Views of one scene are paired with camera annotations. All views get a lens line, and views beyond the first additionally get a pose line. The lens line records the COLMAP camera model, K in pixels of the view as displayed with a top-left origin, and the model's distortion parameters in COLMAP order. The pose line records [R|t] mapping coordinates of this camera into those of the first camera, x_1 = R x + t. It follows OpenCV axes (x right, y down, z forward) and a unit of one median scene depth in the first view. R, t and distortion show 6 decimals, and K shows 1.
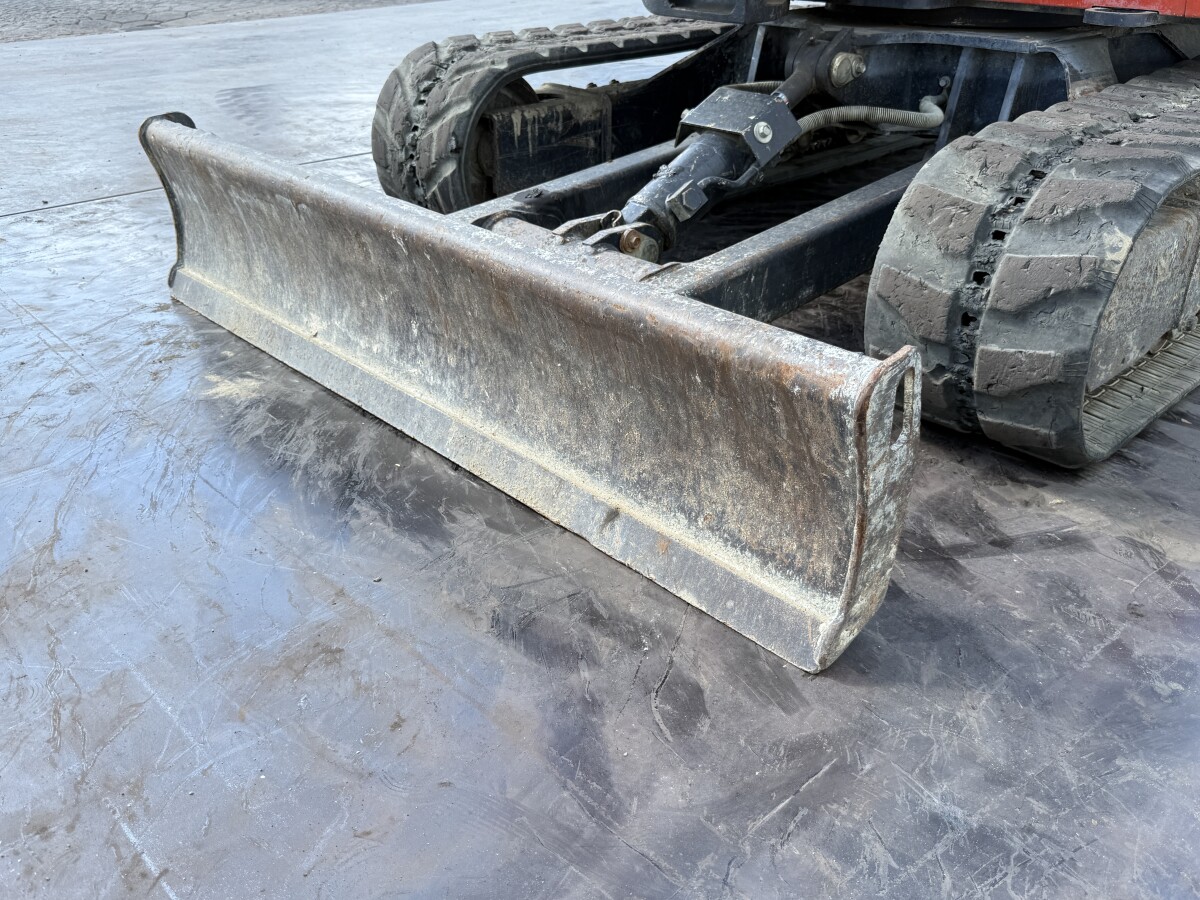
lens RADIAL K [[997.0, 0, 600.0], [0, 997.0, 450.0], [0, 0, 1]] dist [0.130095, -0.270879]
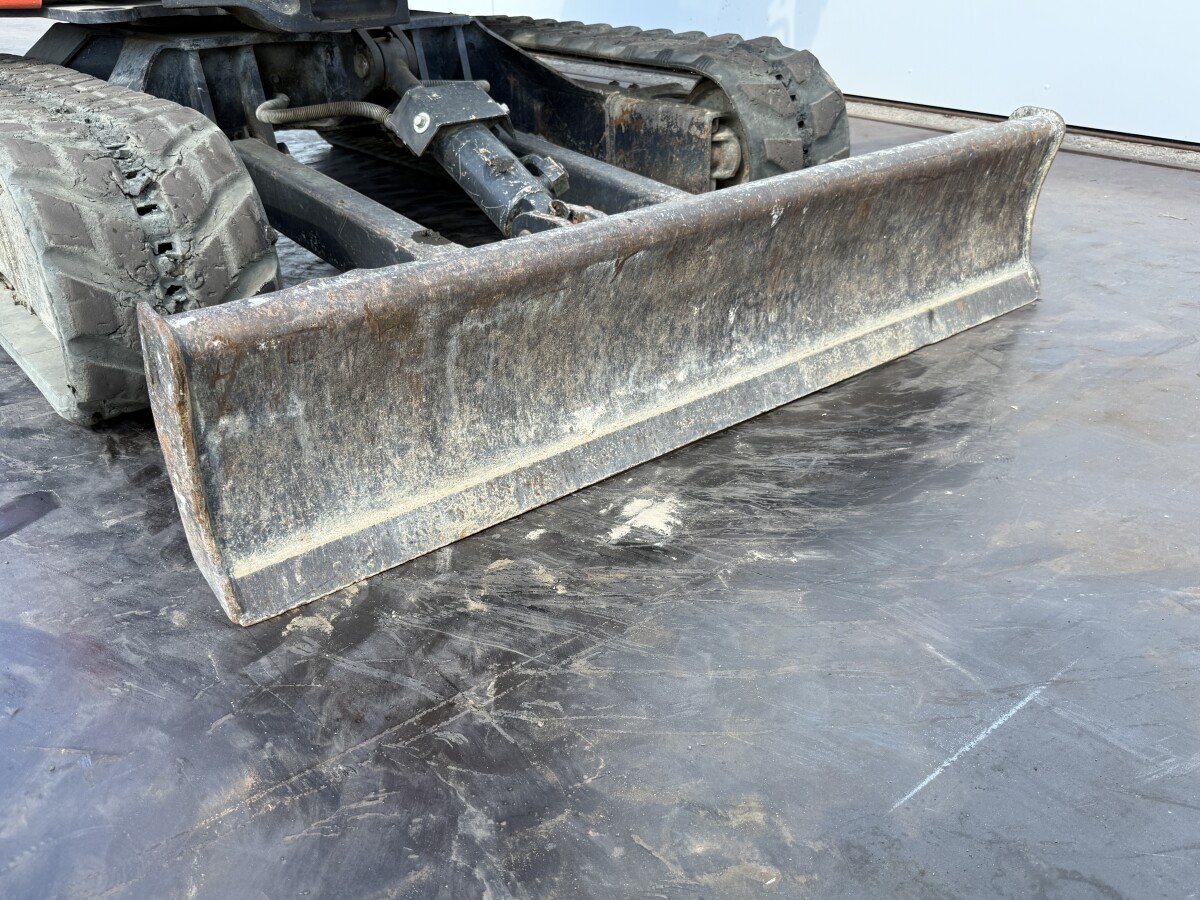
lens RADIAL K [[997.0, 0, 600.0], [0, 997.0, 450.0], [0, 0, 1]] dist [0.130095, -0.270879]
pose [[0.101873, -0.476681, 0.873154, -1.173681], [0.502862, 0.782000, 0.368247, -0.466884], [-0.858343, 0.401561, 0.319369, 0.885556]]
